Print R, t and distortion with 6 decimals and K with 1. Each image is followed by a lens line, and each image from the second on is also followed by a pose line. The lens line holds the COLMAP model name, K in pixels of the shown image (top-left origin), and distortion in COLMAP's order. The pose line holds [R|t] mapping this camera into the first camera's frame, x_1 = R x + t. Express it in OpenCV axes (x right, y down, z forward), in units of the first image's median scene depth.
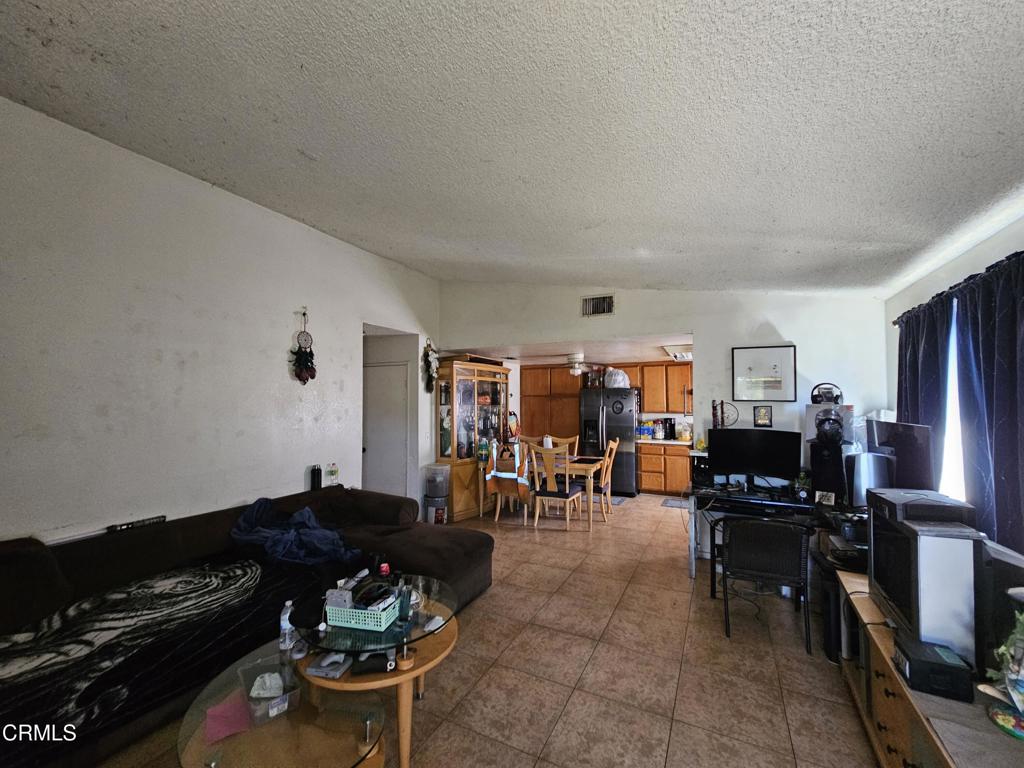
lens RADIAL K [[418.5, 0, 518.0], [0, 418.5, 384.7], [0, 0, 1]] dist [-0.004646, 0.001247]
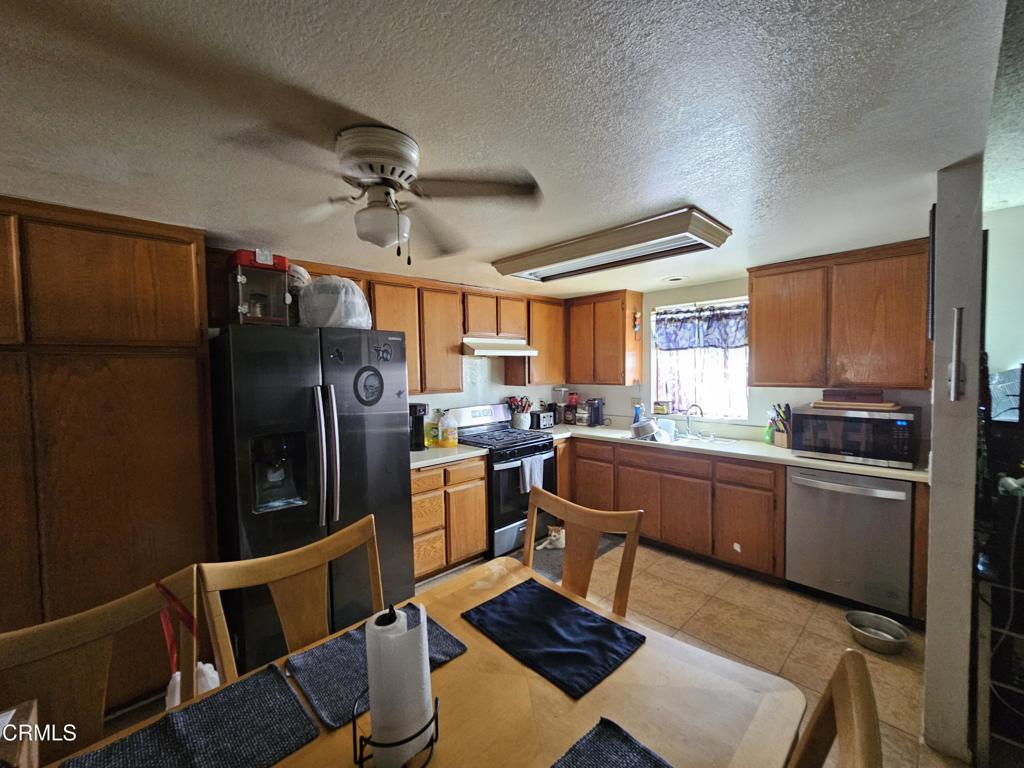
lens RADIAL K [[418.5, 0, 512.7], [0, 418.5, 381.1], [0, 0, 1]] dist [-0.004646, 0.001247]
pose [[0.349526, -0.033698, 0.936321, -0.042595], [-0.015508, 0.999008, 0.041744, 0.033465], [-0.936798, -0.029111, 0.348656, 0.741861]]
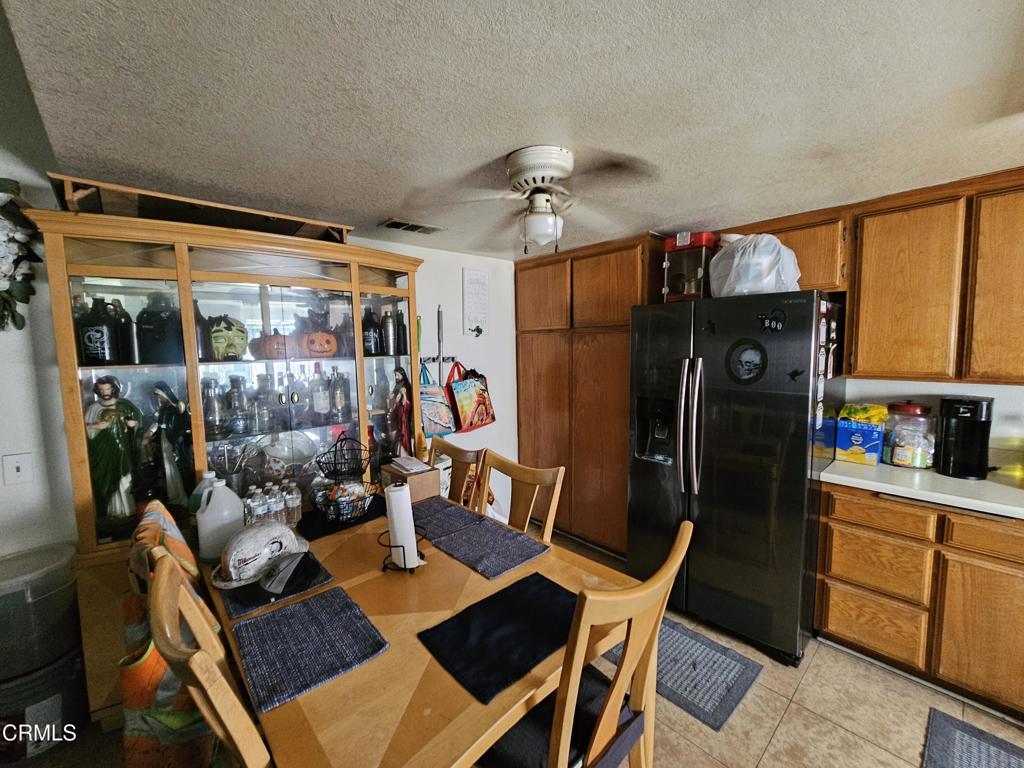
lens RADIAL K [[418.5, 0, 506.6], [0, 418.5, 380.3], [0, 0, 1]] dist [-0.004646, 0.001247]
pose [[0.925382, 0.017850, -0.378616, 0.186970], [0.029848, 0.992357, 0.119735, 0.026626], [0.377859, -0.122102, 0.917776, 0.640781]]
